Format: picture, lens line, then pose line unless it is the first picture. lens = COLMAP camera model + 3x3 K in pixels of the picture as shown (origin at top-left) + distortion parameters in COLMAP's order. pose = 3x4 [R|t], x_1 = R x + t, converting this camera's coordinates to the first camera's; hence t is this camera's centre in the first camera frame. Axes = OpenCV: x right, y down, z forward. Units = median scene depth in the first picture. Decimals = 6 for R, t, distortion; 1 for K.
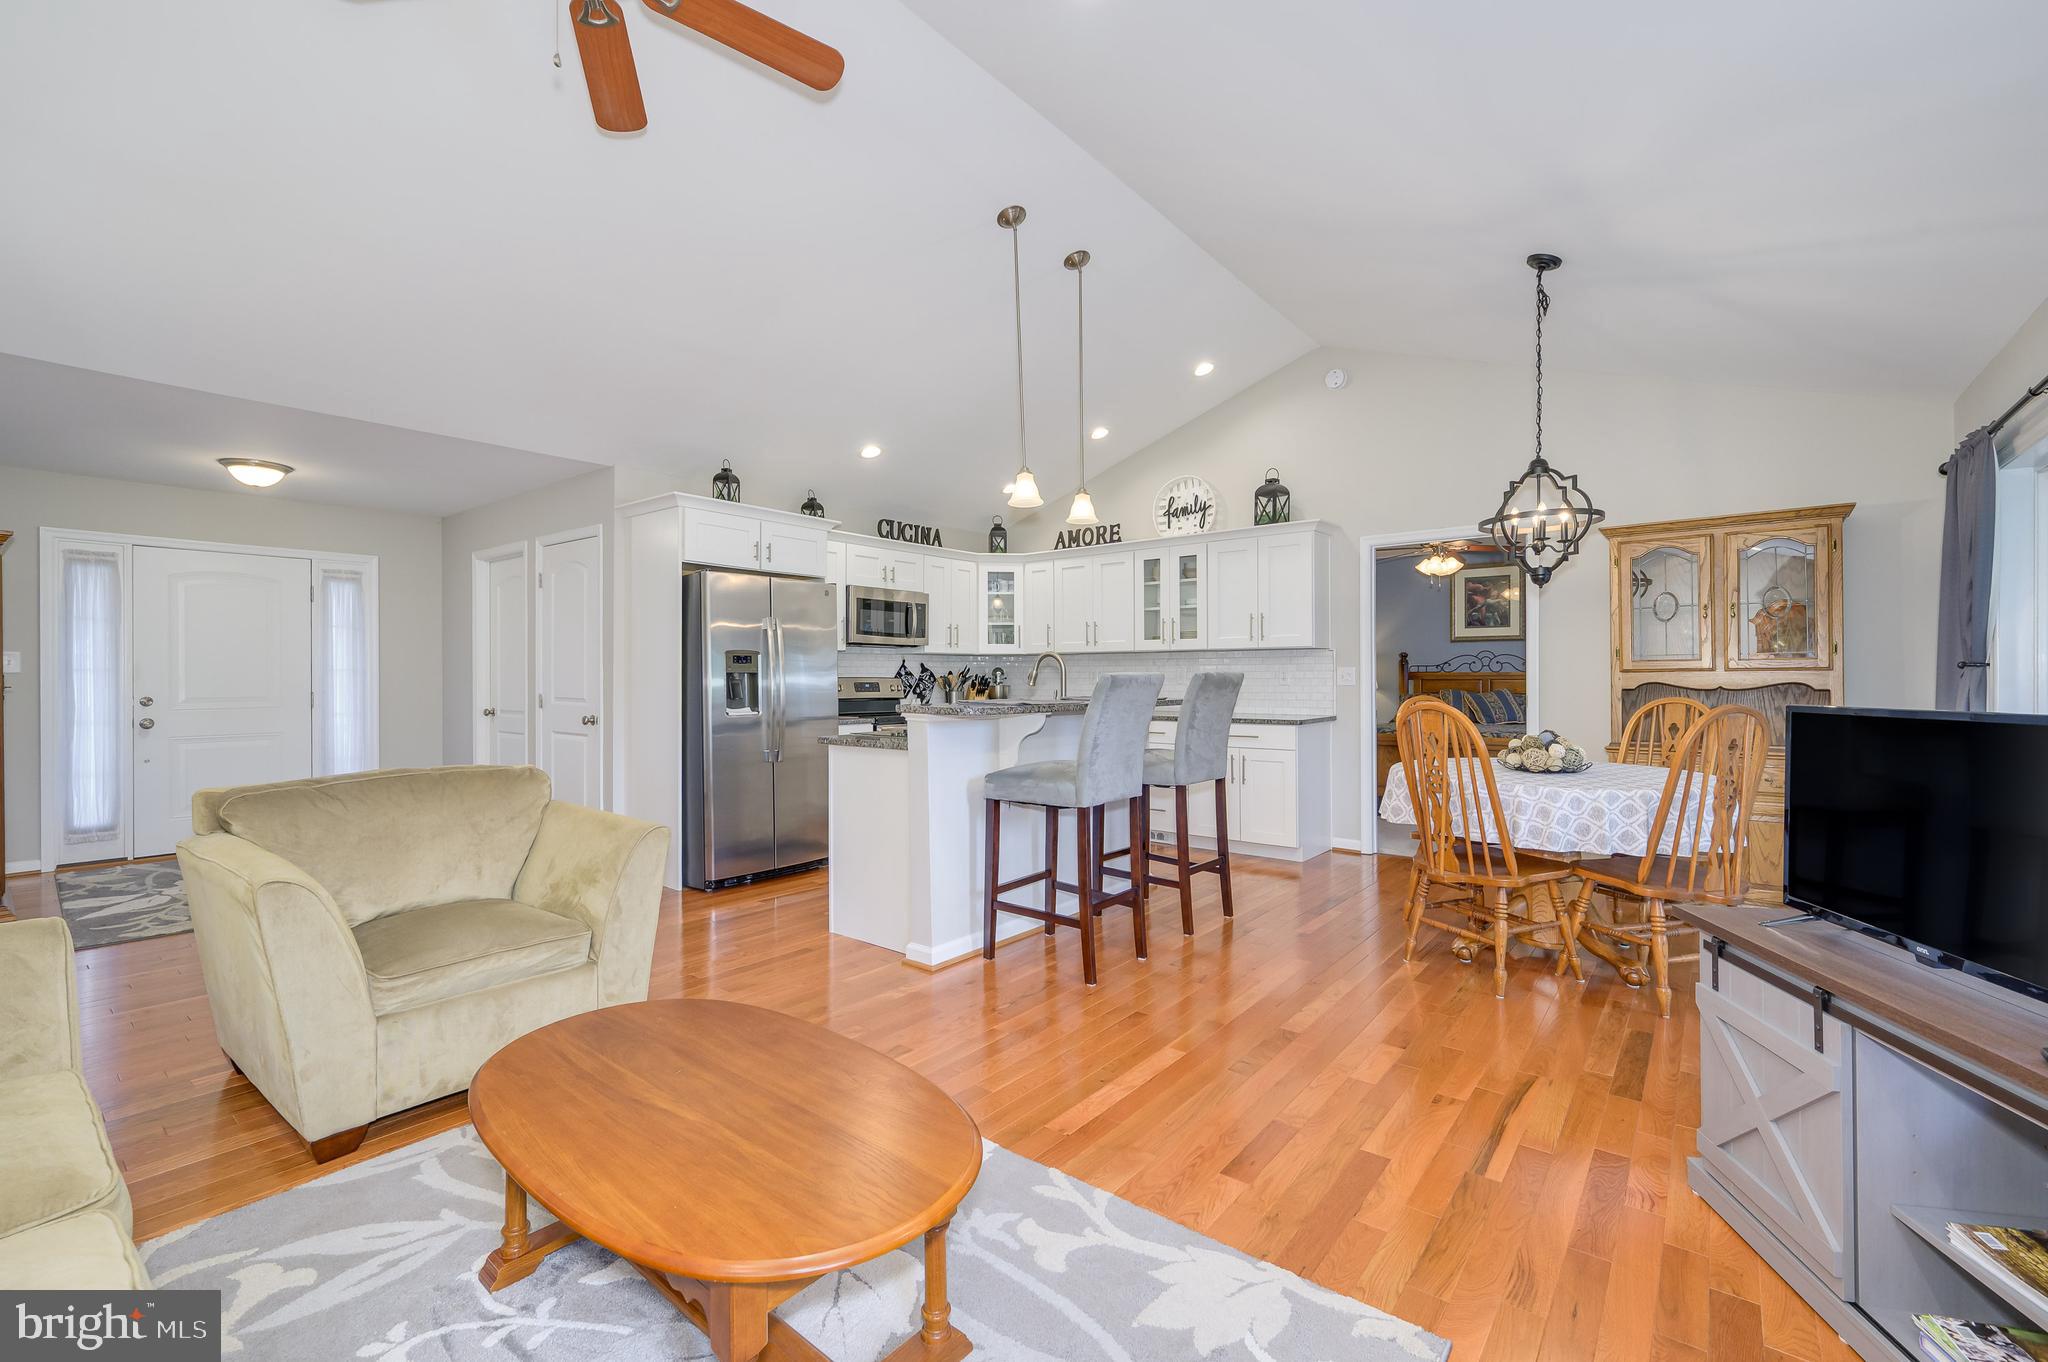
lens RADIAL K [[852.3, 0, 1014.0], [0, 852.3, 683.9], [0, 0, 1]] dist [-0.002163, -0.000336]
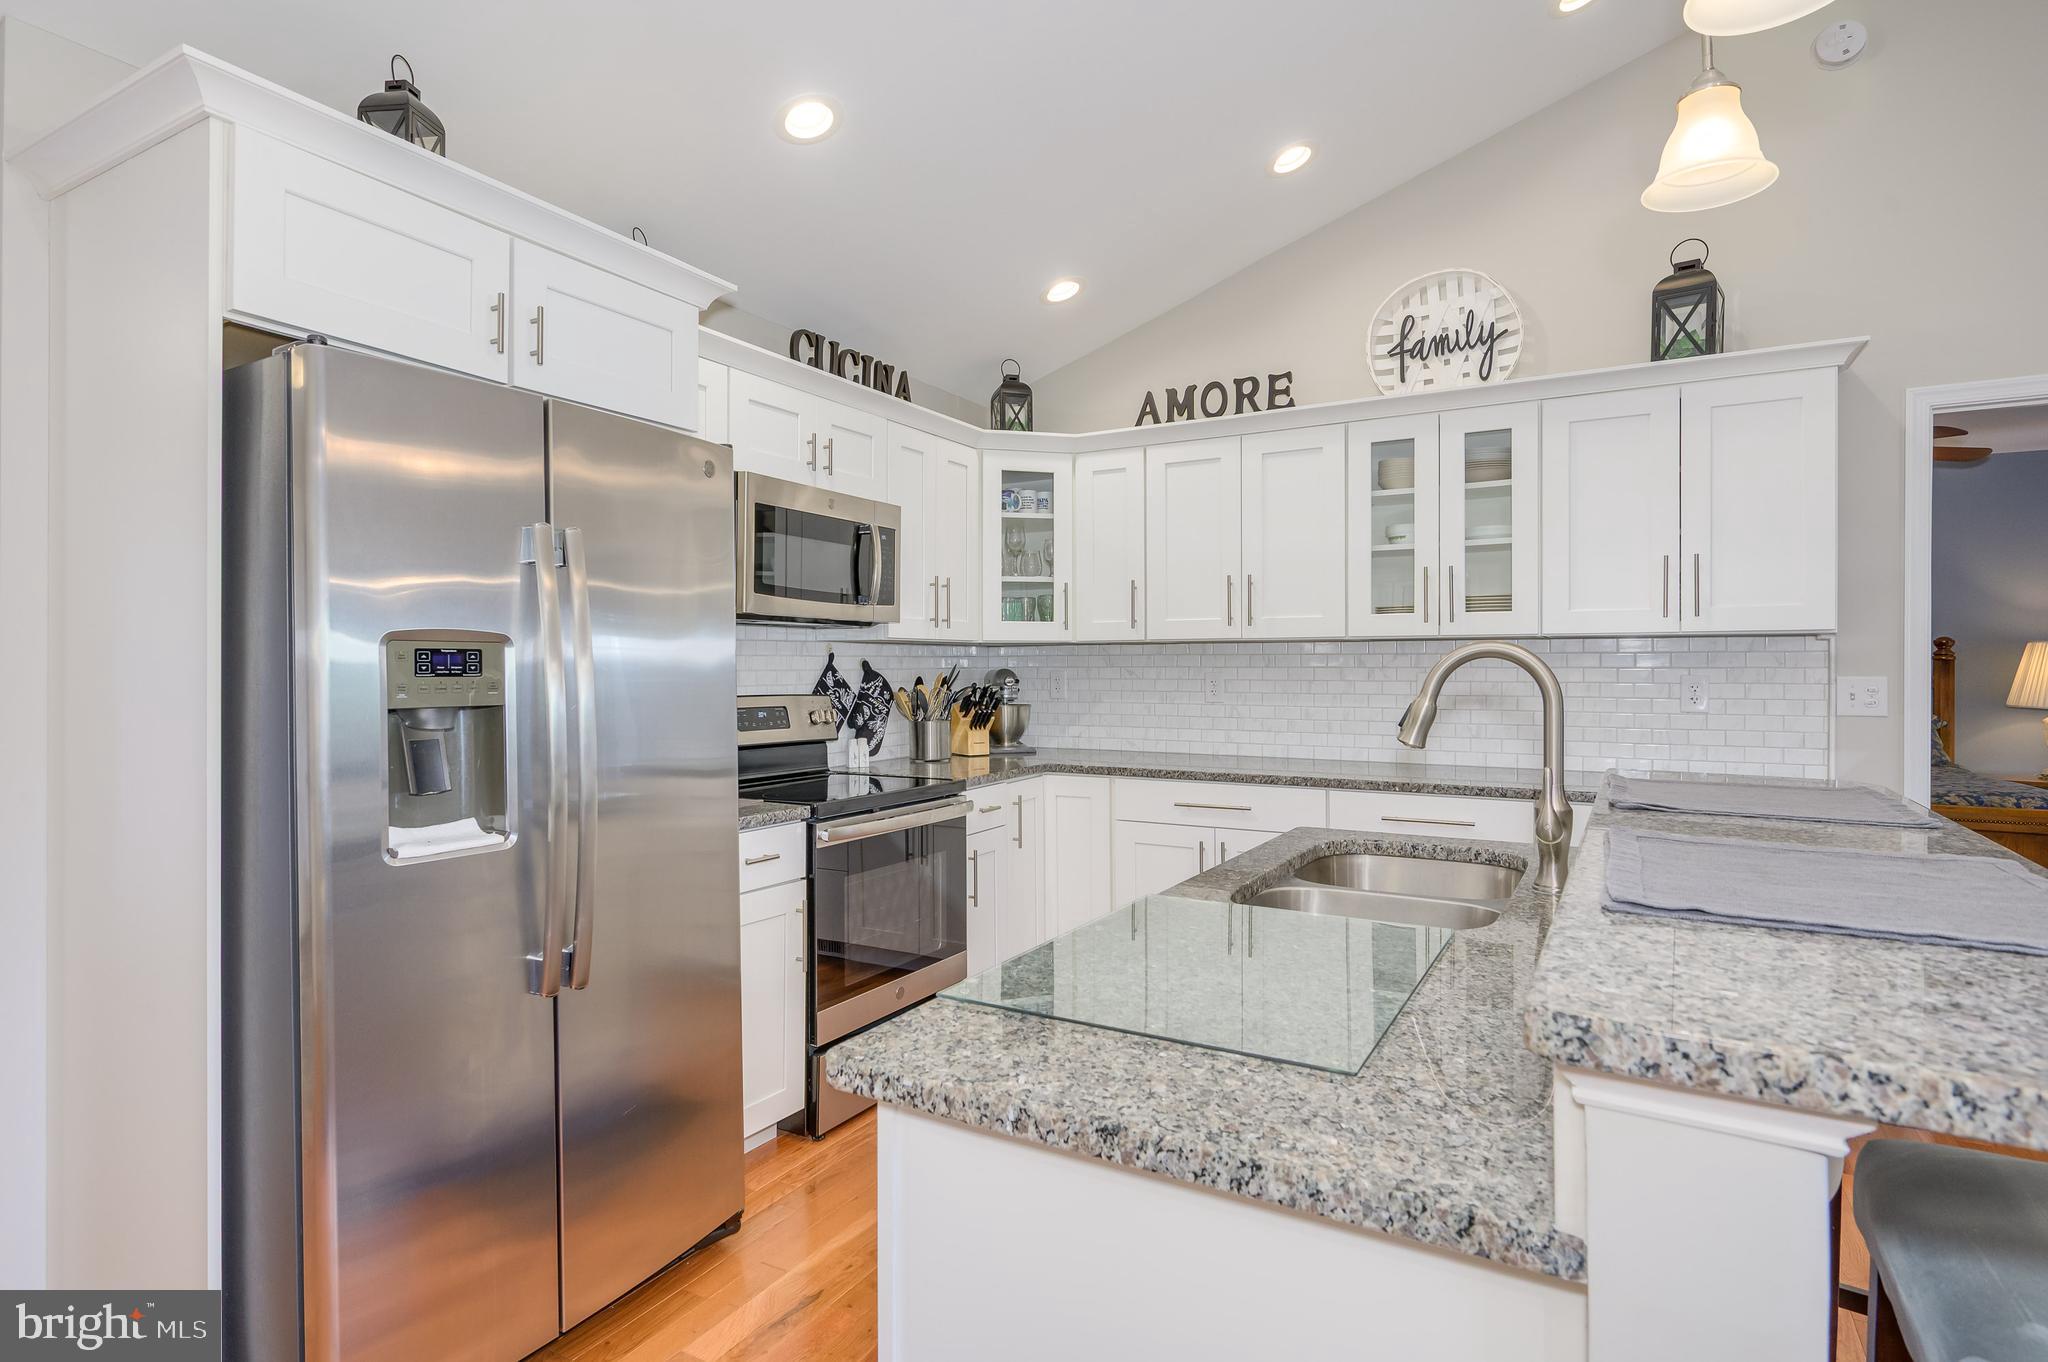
lens RADIAL K [[1073.3, 0, 973.7], [0, 1073.3, 668.4], [0, 0, 1]] dist [-0.001408, 0.000383]
pose [[0.990796, 0.001487, 0.135353, -0.142163], [-0.000618, 0.999979, -0.006463, -0.018338], [-0.135359, 0.006320, 0.990776, 0.456105]]
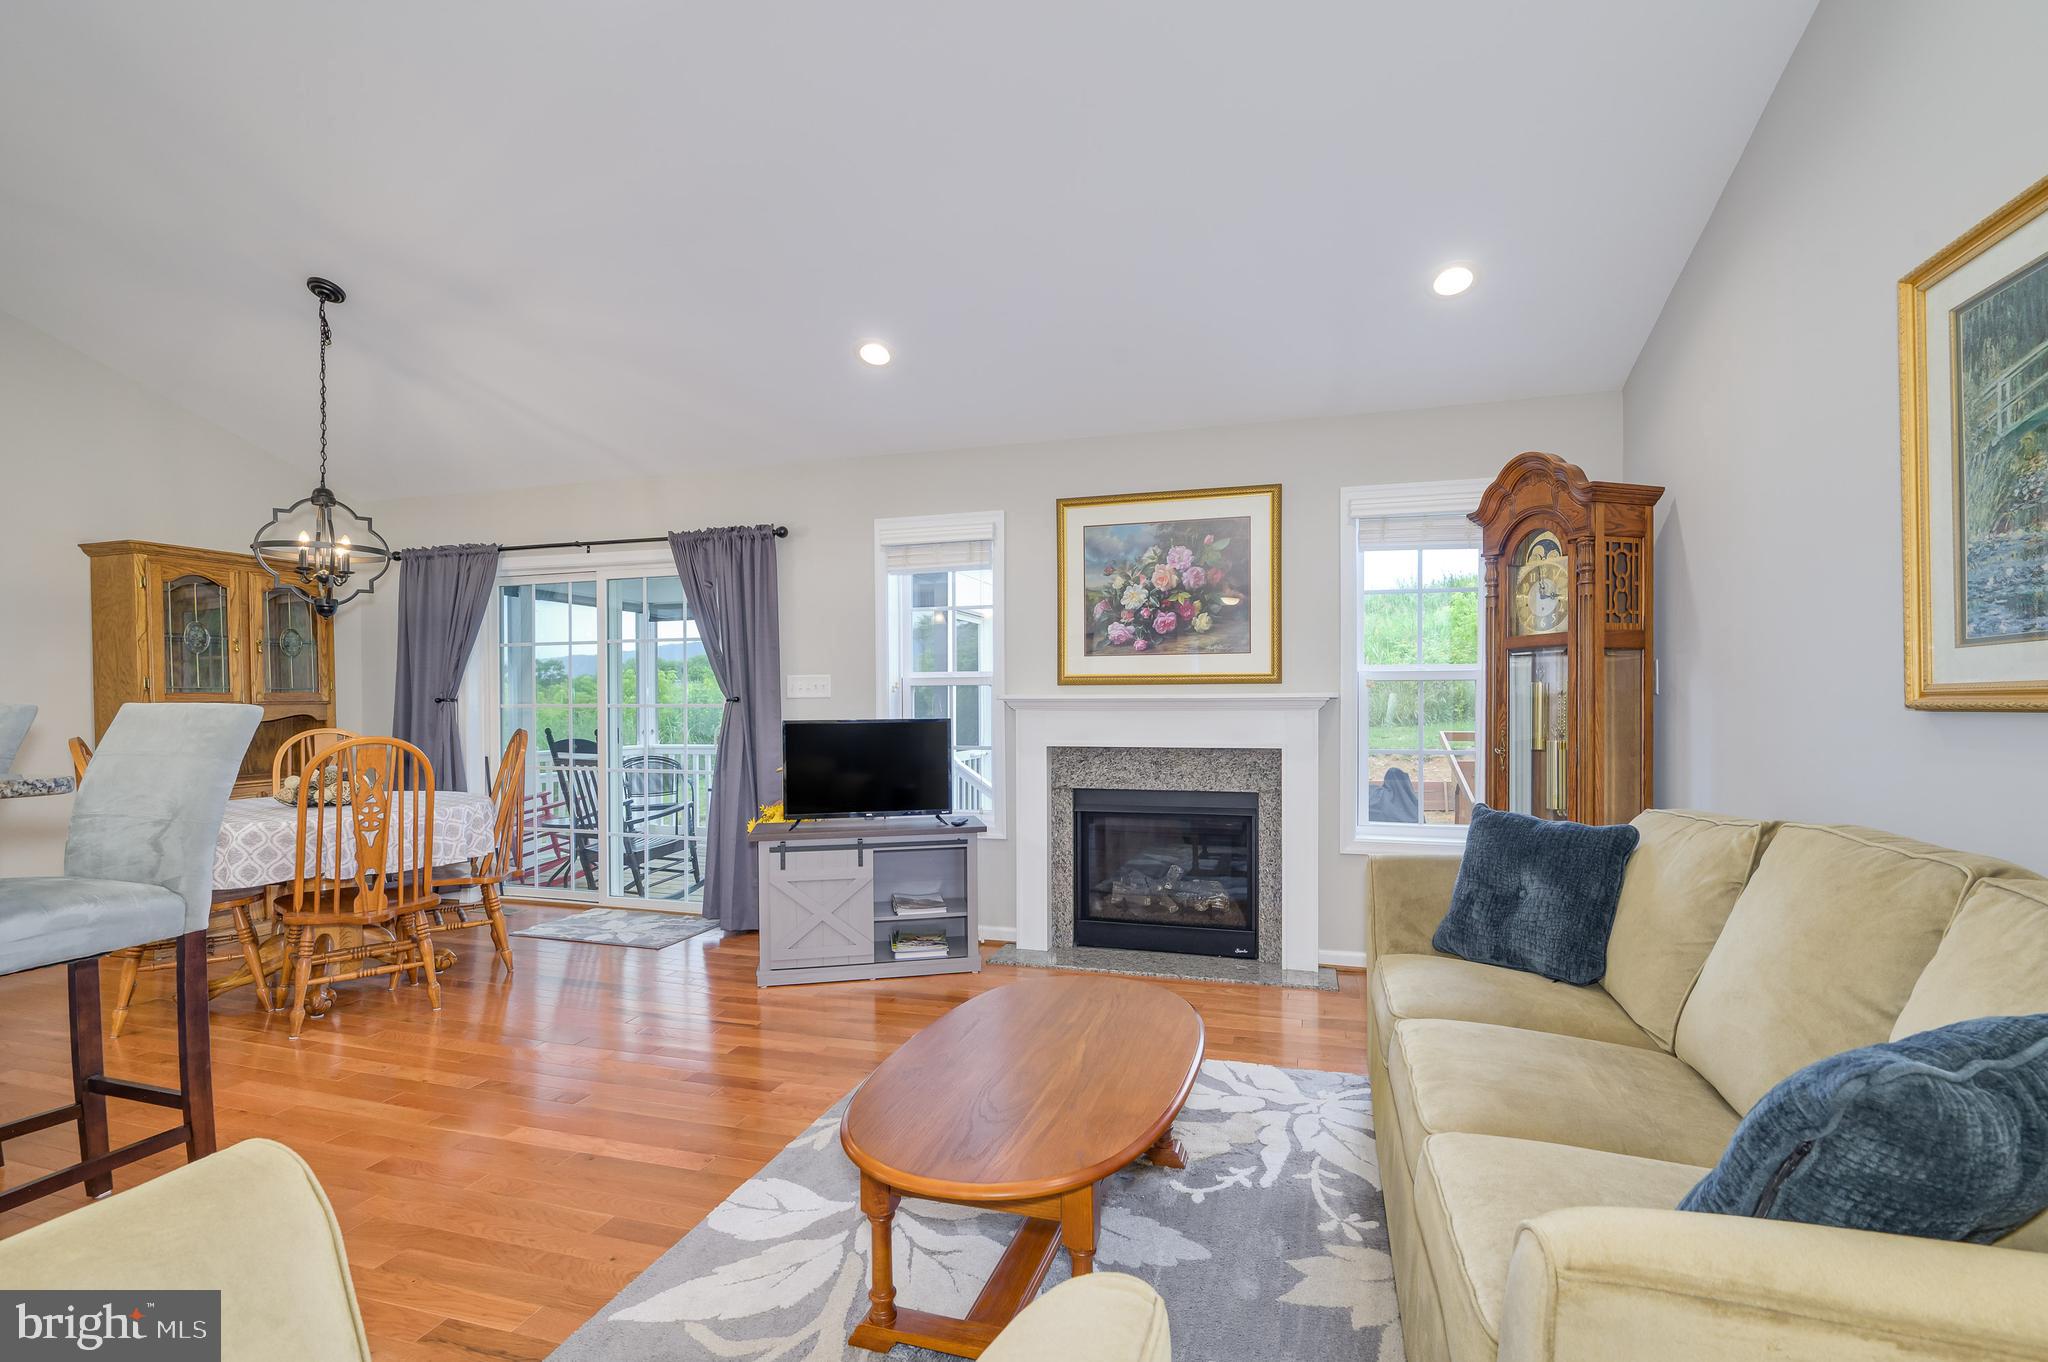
lens RADIAL K [[909.4, 0, 1041.4], [0, 909.4, 712.4], [0, 0, 1]] dist [0.000771, -0.000961]
pose [[-0.380668, -0.004422, 0.924701, -0.370800], [0.014547, 0.999836, 0.010770, -0.002540], [-0.924597, 0.017552, -0.380541, 0.359652]]
